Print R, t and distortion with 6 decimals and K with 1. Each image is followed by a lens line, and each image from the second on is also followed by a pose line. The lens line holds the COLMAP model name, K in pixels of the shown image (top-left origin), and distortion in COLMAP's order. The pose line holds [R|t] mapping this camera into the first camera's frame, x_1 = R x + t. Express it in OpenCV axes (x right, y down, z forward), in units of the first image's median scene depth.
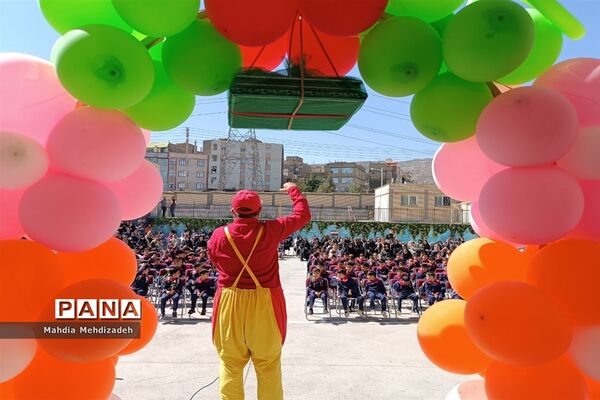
lens RADIAL K [[429.8, 0, 301.1], [0, 429.8, 205.0], [0, 0, 1]] dist [0.034600, -0.038610]
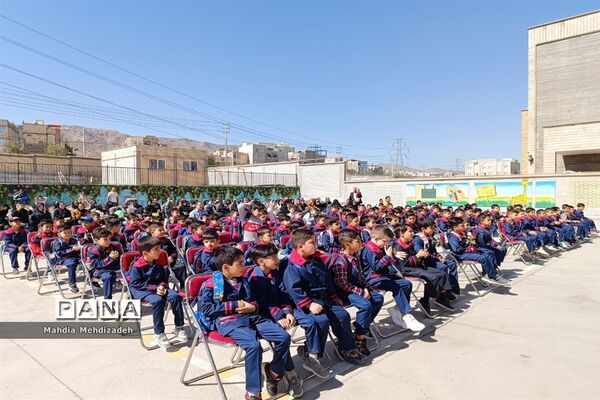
lens RADIAL K [[429.8, 0, 303.6], [0, 429.8, 201.9], [0, 0, 1]] dist [0.034600, -0.038610]
pose [[0.700645, -0.039700, 0.712405, -0.268092], [-0.000829, 0.998405, 0.056453, 0.023476], [-0.713509, -0.040144, 0.699495, 0.192110]]
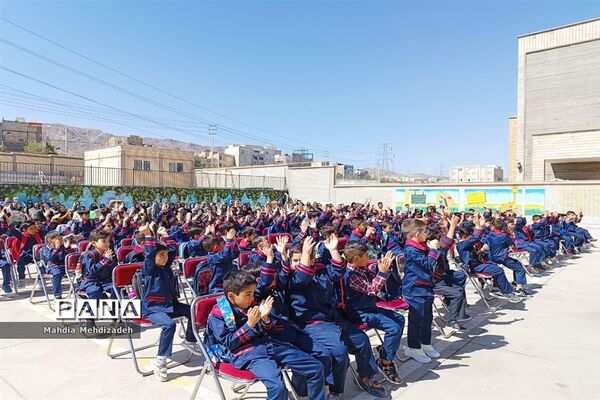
lens RADIAL K [[429.8, 0, 304.1], [0, 429.8, 202.9], [0, 0, 1]] dist [0.034600, -0.038610]
pose [[0.675583, -0.026180, 0.736819, -0.265110], [-0.017137, 0.998542, 0.051192, 0.022381], [-0.737085, -0.047211, 0.674149, 0.206013]]
